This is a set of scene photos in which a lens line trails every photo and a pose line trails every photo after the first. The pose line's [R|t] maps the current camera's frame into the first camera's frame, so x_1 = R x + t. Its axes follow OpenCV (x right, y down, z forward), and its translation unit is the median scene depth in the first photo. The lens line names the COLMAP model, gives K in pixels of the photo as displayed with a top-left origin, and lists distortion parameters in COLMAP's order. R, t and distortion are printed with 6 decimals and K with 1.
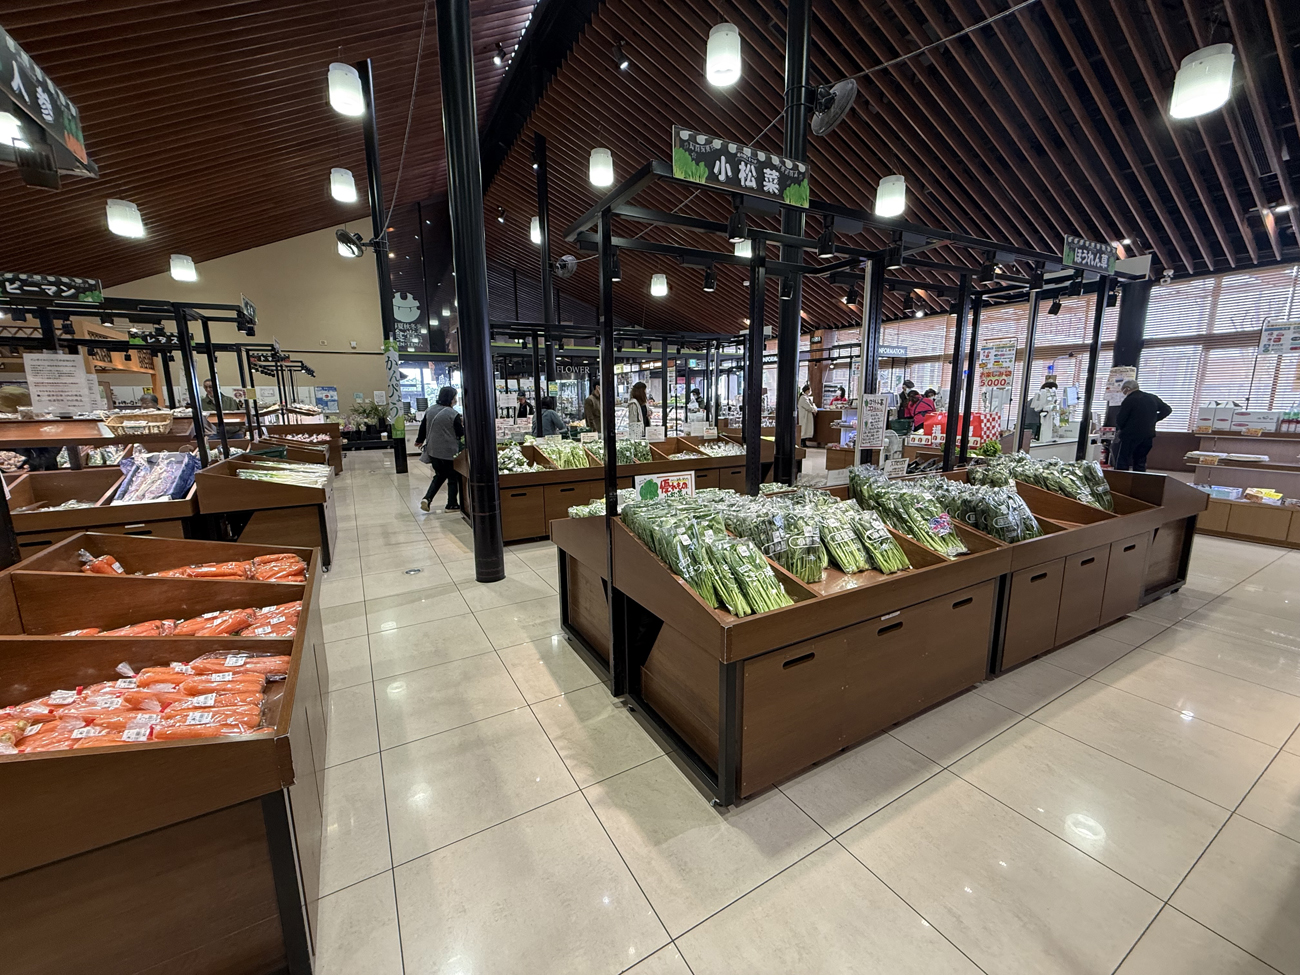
lens RADIAL K [[518.1, 0, 651.8], [0, 518.1, 490.1], [0, 0, 1]] dist [0.000510, -0.000228]
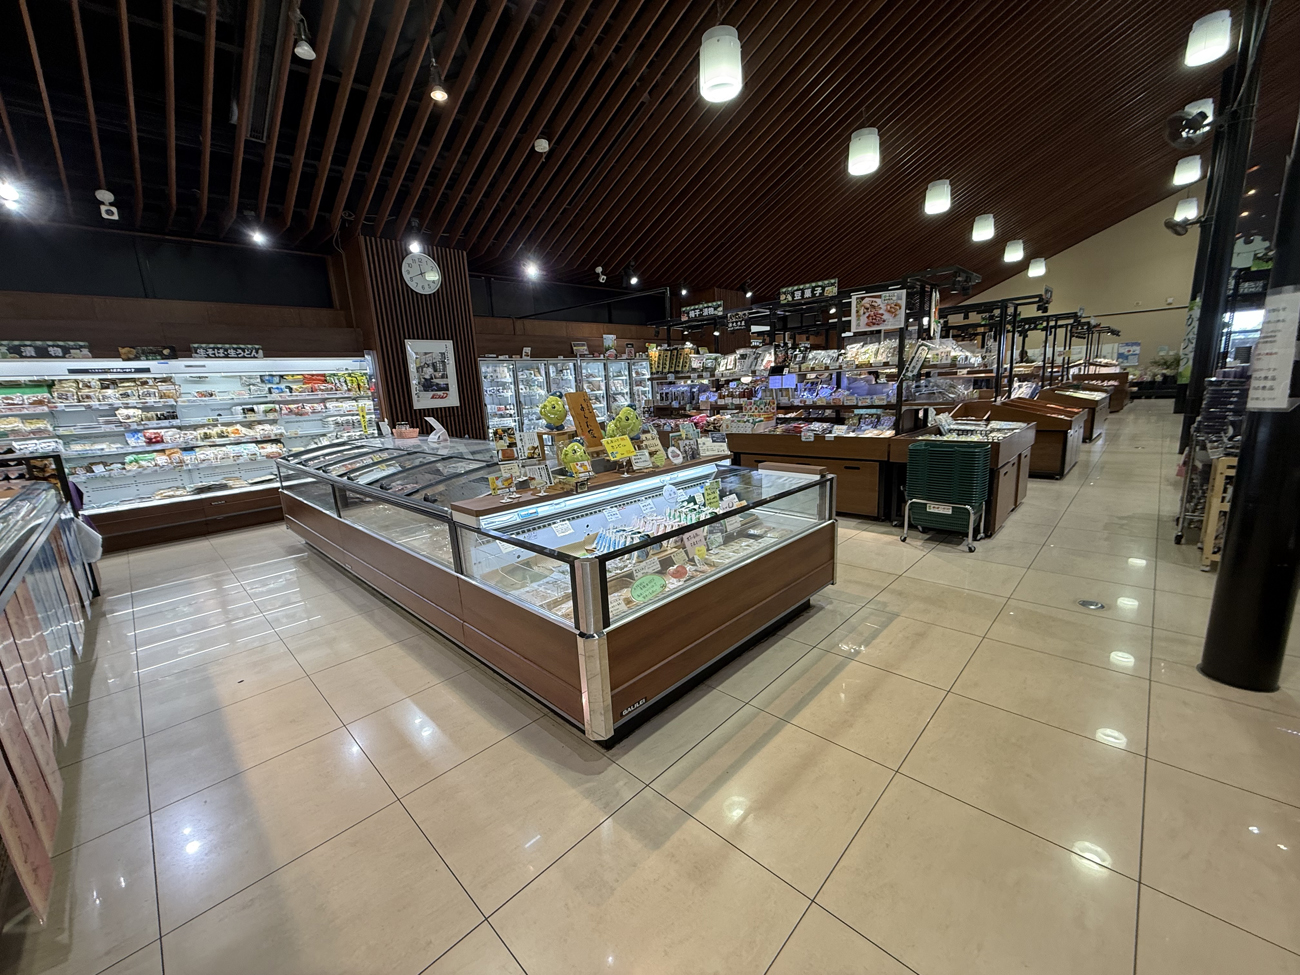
lens RADIAL K [[518.1, 0, 649.0], [0, 518.1, 489.1], [0, 0, 1]] dist [0.000510, -0.000228]
pose [[0.268598, 0.191540, -0.944017, 0.376824], [-0.119573, 0.979080, 0.164632, 0.093204], [0.955802, 0.068659, 0.285882, -0.532220]]
